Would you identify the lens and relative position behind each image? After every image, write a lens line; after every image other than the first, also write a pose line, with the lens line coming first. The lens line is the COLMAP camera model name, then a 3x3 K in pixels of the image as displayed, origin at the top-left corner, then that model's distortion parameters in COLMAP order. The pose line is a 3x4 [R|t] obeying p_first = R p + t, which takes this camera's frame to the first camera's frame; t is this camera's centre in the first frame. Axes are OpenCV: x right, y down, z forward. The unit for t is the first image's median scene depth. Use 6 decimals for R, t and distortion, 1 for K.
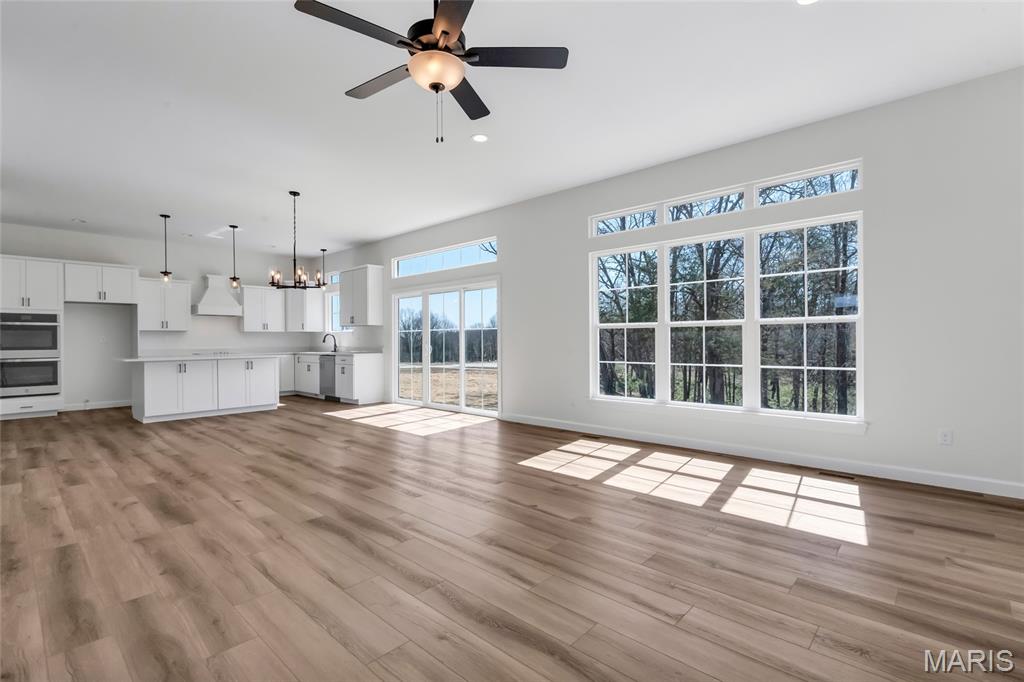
lens RADIAL K [[467.9, 0, 513.8], [0, 467.9, 340.8], [0, 0, 1]] dist [-0.003622, 0.001103]
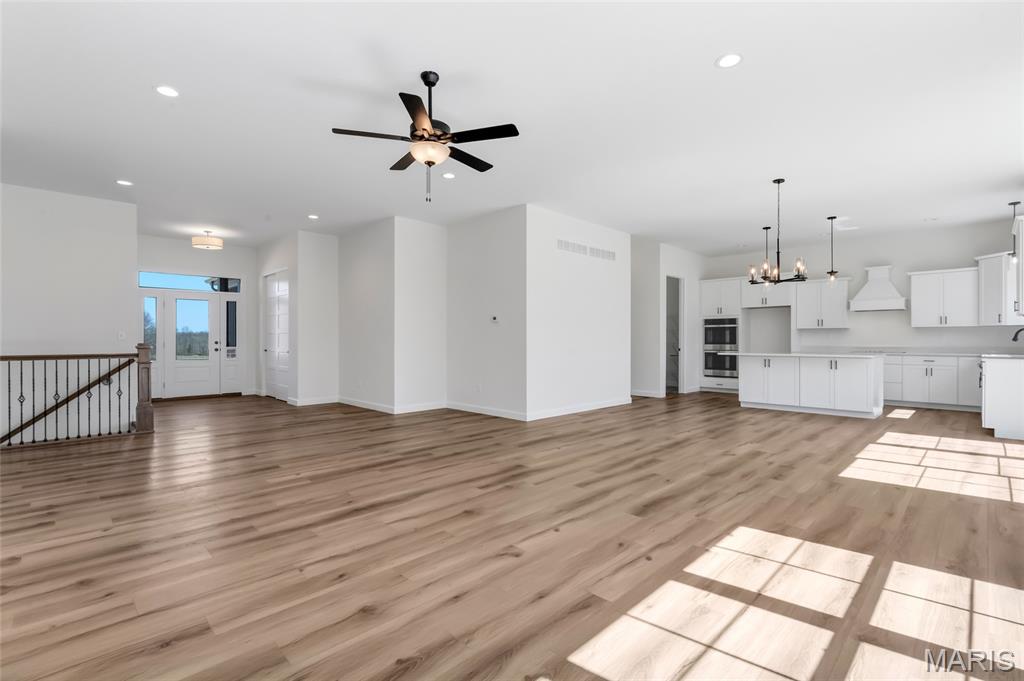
lens RADIAL K [[467.9, 0, 513.8], [0, 467.9, 340.3], [0, 0, 1]] dist [-0.003622, 0.001103]
pose [[-0.041914, 0.007101, -0.999096, 0.490194], [0.000373, 0.999975, 0.007092, -0.003974], [0.999121, -0.000076, -0.041916, 0.511717]]
